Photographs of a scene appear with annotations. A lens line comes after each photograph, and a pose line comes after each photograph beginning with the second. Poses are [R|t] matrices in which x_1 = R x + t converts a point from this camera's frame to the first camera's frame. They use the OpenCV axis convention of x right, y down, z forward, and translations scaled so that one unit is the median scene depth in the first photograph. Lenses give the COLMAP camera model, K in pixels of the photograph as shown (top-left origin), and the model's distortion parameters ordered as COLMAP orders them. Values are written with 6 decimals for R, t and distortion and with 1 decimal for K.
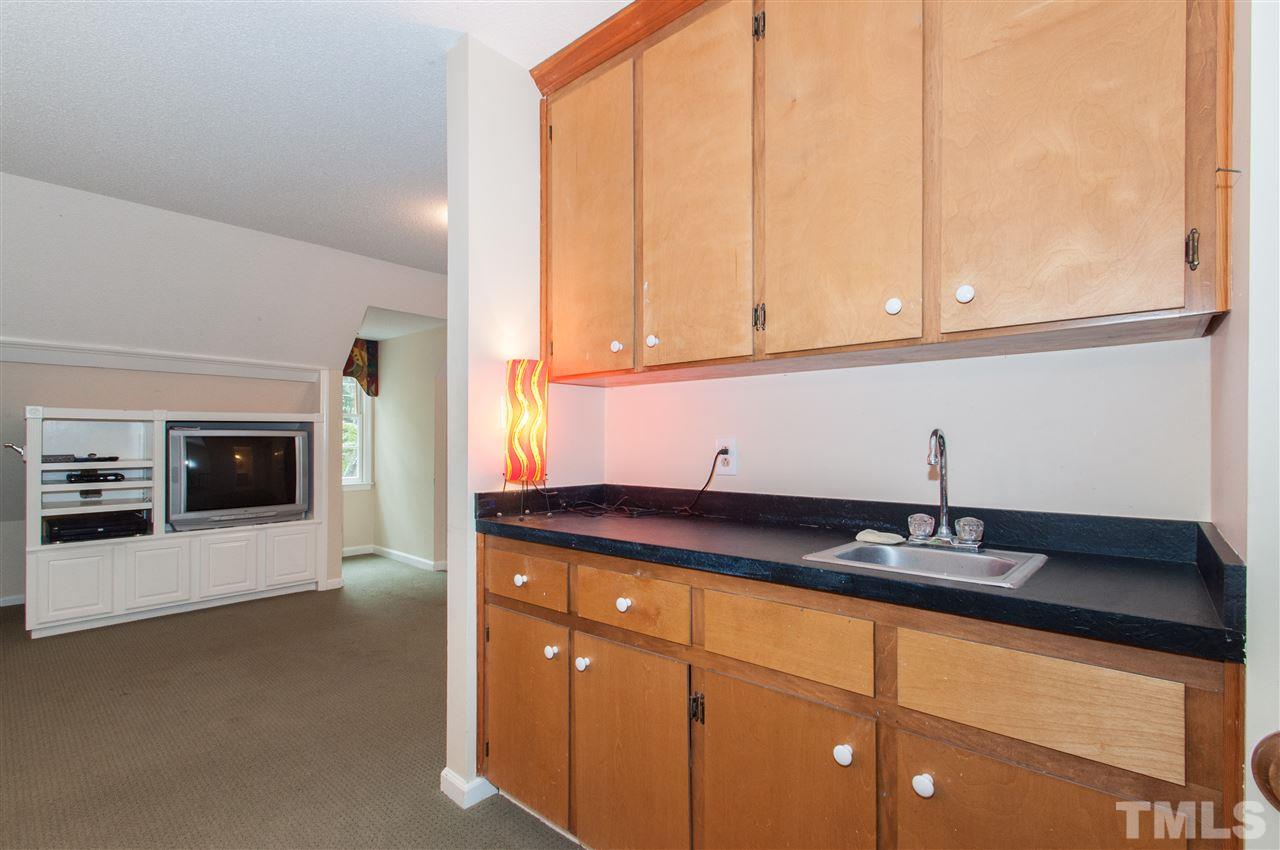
lens RADIAL K [[566.3, 0, 636.4], [0, 566.3, 441.9], [0, 0, 1]] dist [-0.000397, -0.000225]
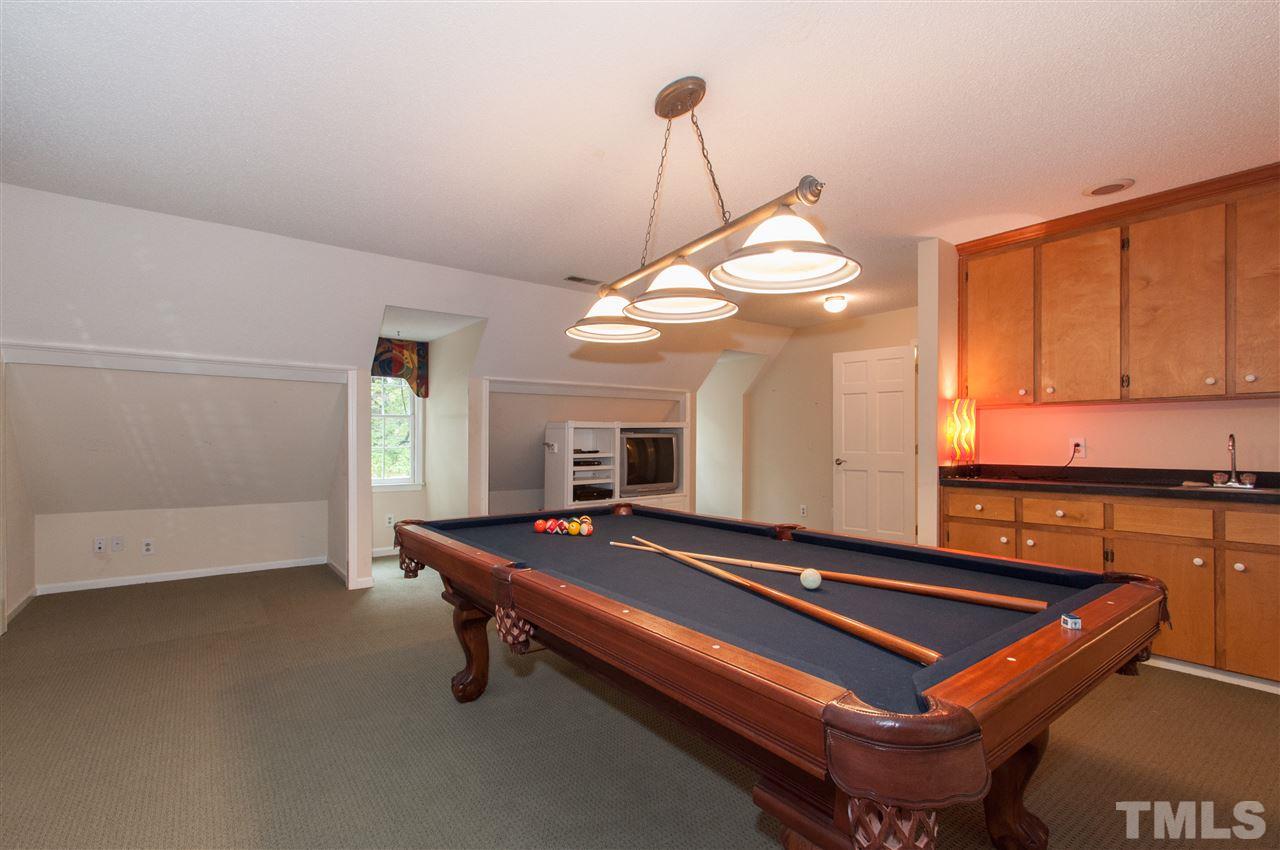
lens RADIAL K [[560.3, 0, 644.7], [0, 560.3, 440.6], [0, 0, 1]] dist [0.005245, -0.004467]
pose [[0.980525, -0.004394, -0.196347, -1.073940], [0.004652, 0.999989, 0.000854, -0.008519], [0.196341, -0.001750, 0.980534, -1.337806]]
